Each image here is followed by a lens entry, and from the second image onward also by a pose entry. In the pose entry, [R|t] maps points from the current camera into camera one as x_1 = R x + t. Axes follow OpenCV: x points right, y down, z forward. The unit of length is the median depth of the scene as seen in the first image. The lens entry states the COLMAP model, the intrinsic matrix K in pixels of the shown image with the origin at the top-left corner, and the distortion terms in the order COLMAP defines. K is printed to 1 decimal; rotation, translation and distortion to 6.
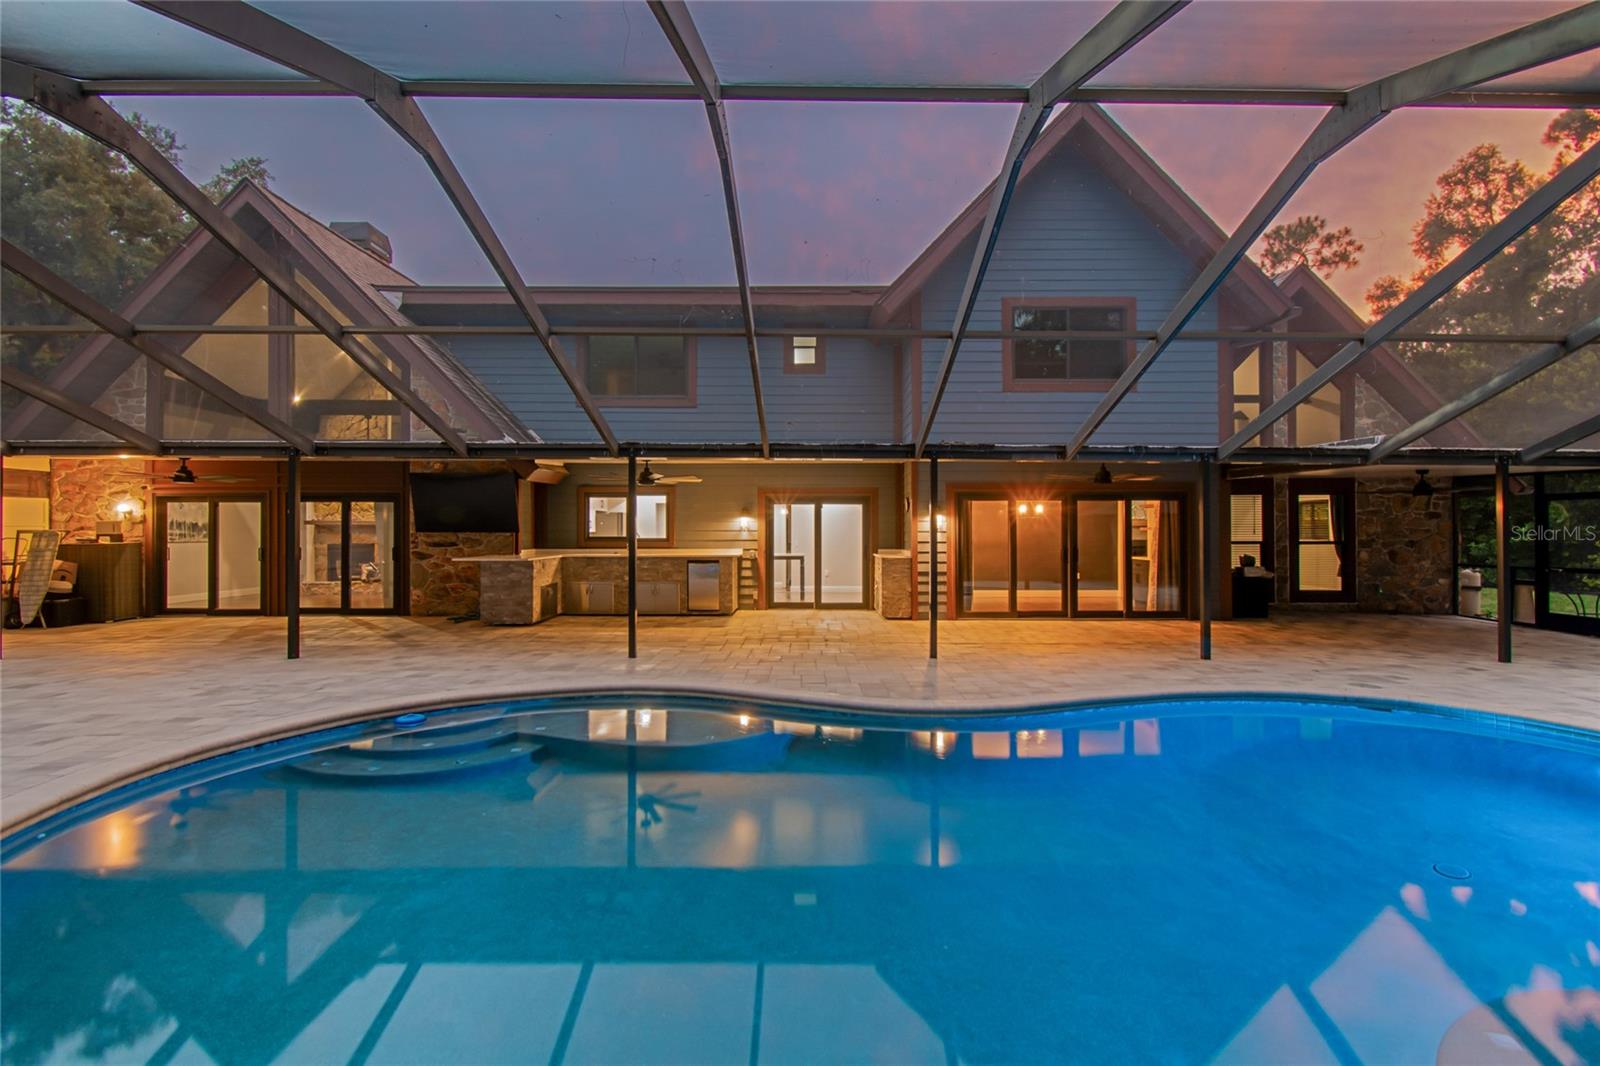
lens RADIAL K [[665.7, 0, 800.0], [0, 665.7, 533.0], [0, 0, 1]] dist [0.011593, 0.000086]
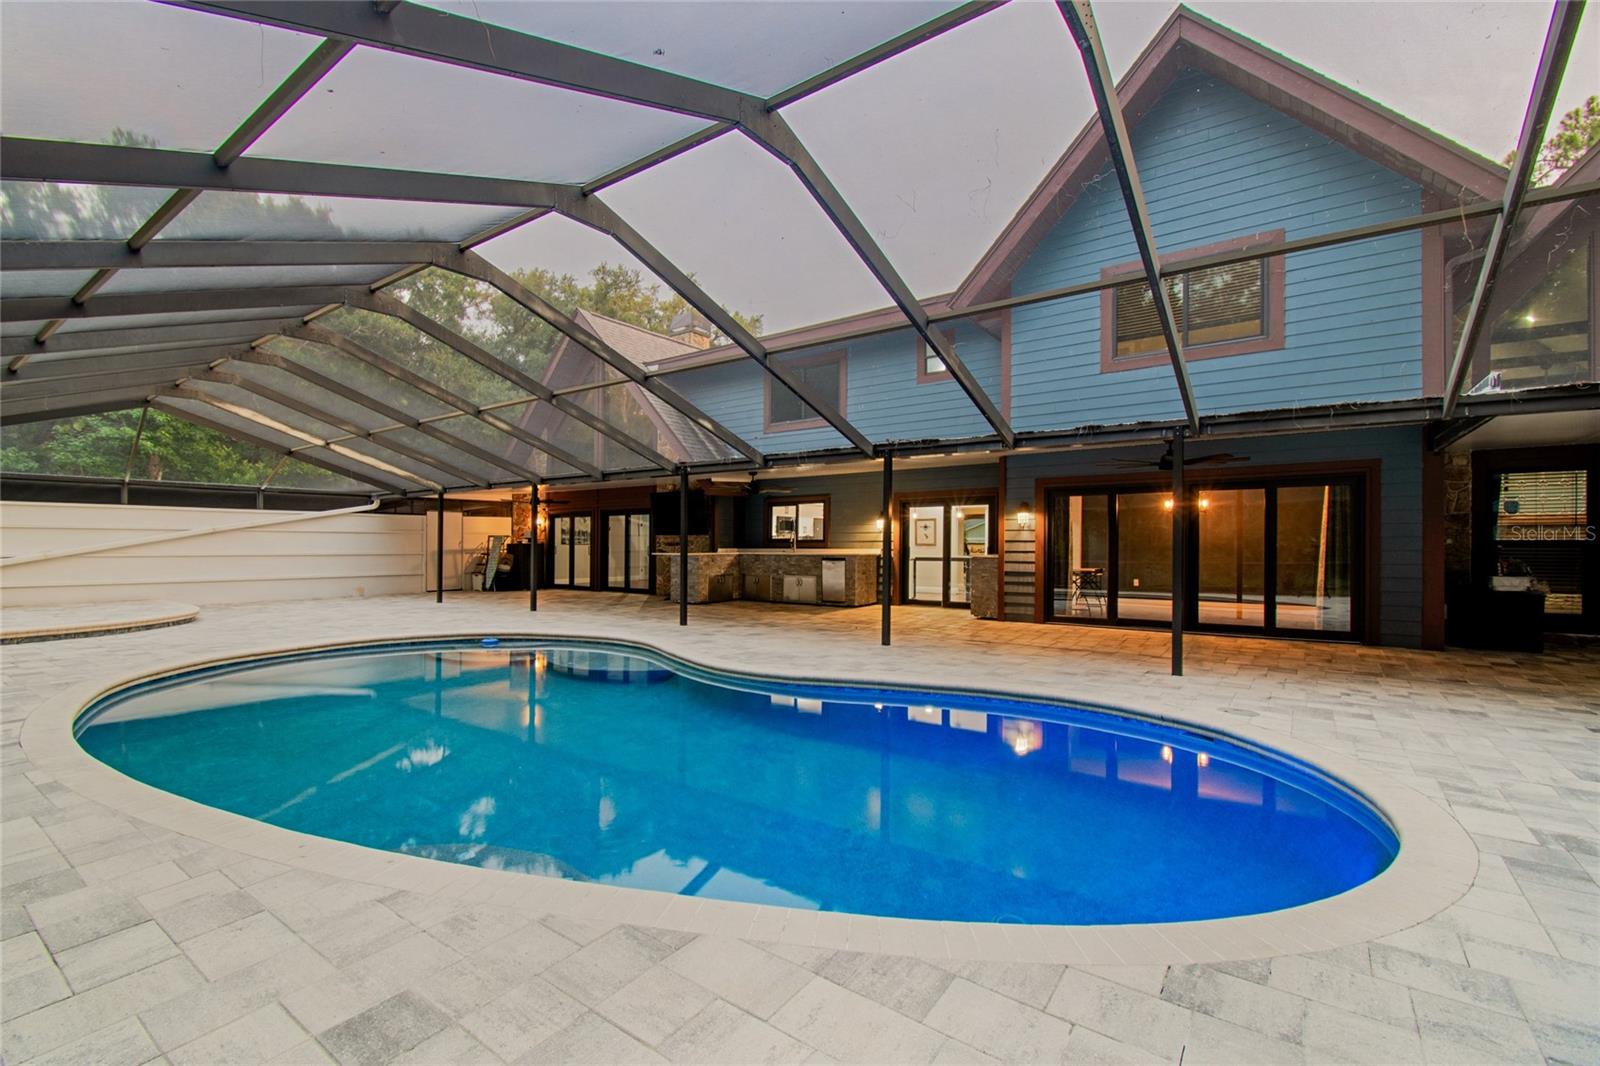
lens RADIAL K [[698.6, 0, 799.1], [0, 698.6, 541.5], [0, 0, 1]] dist [0.000588, -0.000070]
pose [[0.805082, -0.002021, -0.593160, 0.517364], [0.007103, 0.999955, 0.006234, 0.004067], [0.593121, -0.009232, 0.805060, 0.004345]]
